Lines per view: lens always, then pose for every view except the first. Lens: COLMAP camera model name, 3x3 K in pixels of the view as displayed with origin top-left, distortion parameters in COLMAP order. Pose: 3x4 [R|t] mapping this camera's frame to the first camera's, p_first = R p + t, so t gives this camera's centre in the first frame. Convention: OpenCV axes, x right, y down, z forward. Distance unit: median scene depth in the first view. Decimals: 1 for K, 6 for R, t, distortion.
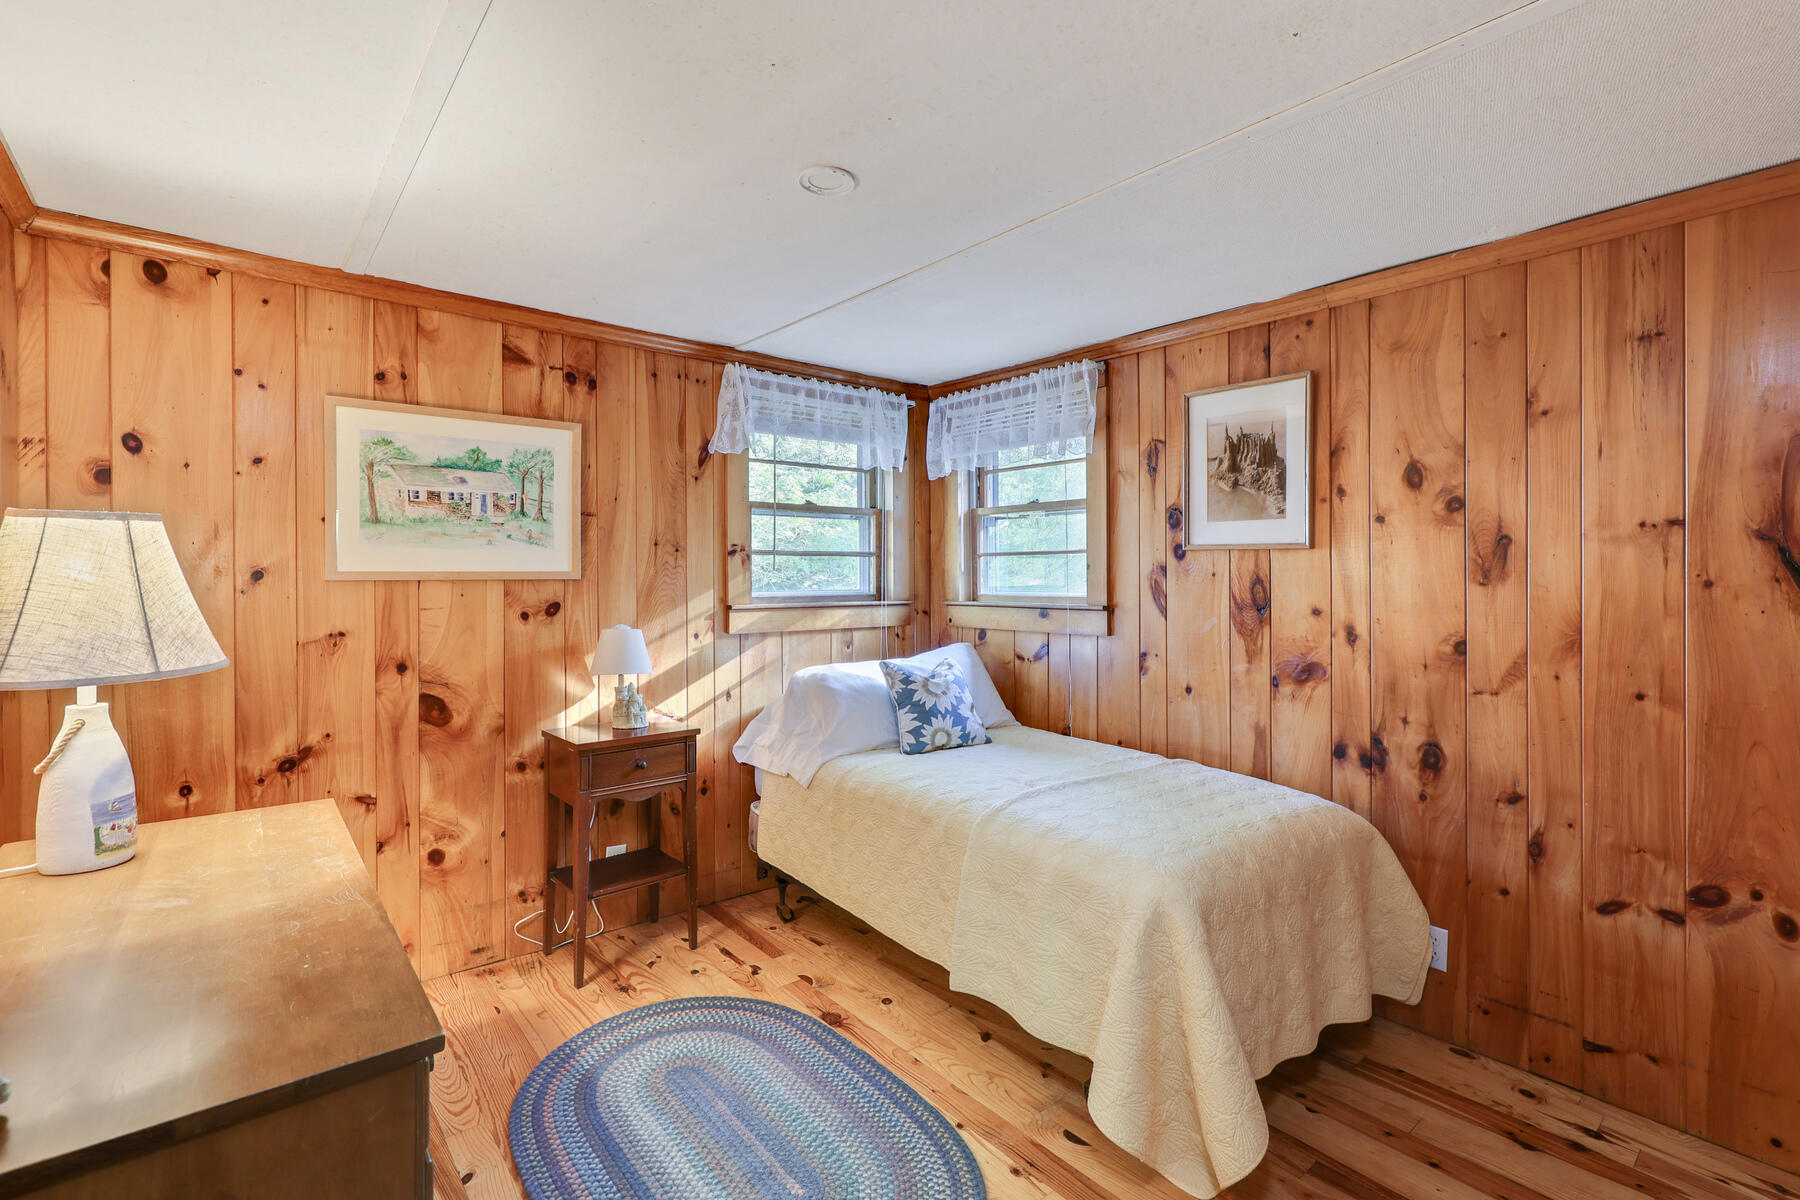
lens RADIAL K [[815.2, 0, 923.5], [0, 815.2, 580.0], [0, 0, 1]] dist [0.000381, -0.000274]
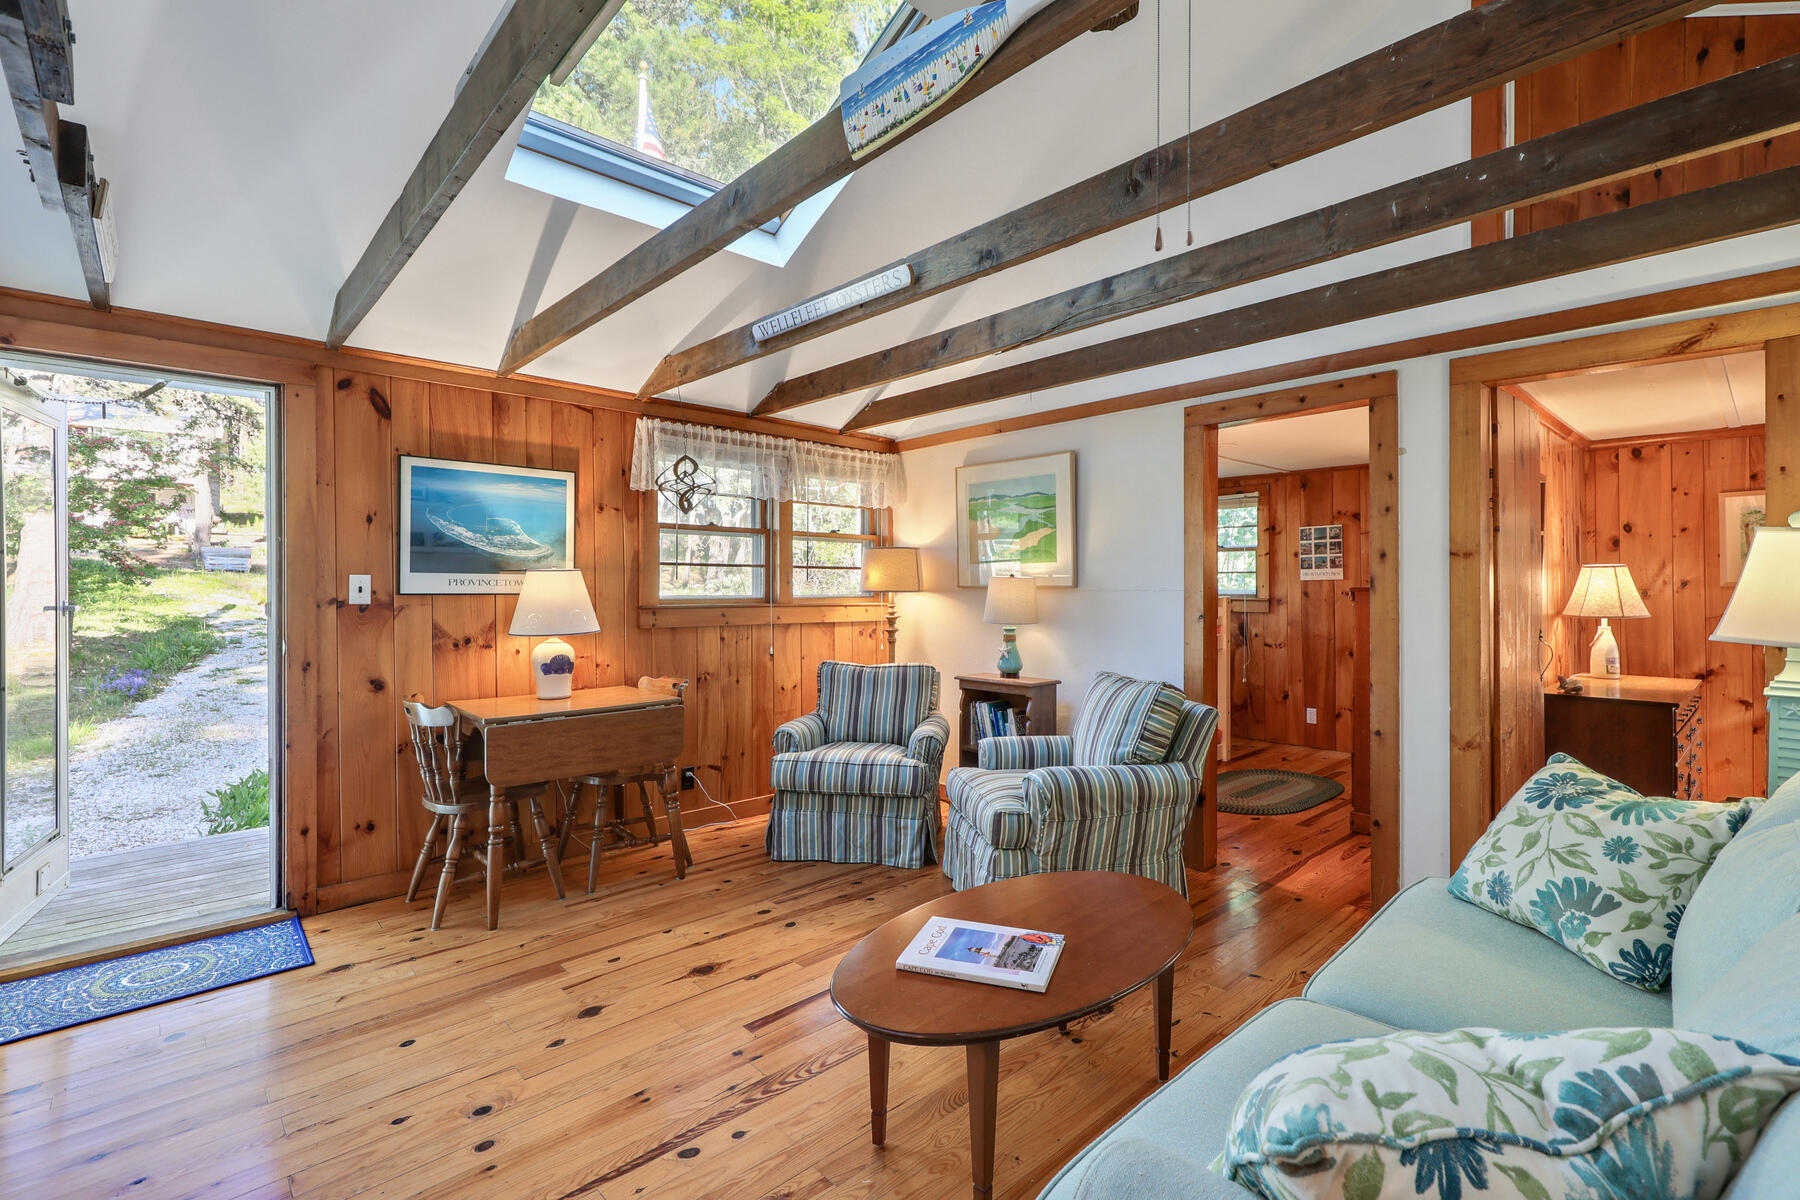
lens RADIAL K [[815.2, 0, 923.5], [0, 815.2, 580.0], [0, 0, 1]] dist [0.000381, -0.000274]
pose [[0.048508, -0.008794, -0.998784, 1.239348], [-0.002502, 0.999957, -0.008926, 0.007634], [0.998820, 0.002932, 0.048484, -1.106633]]
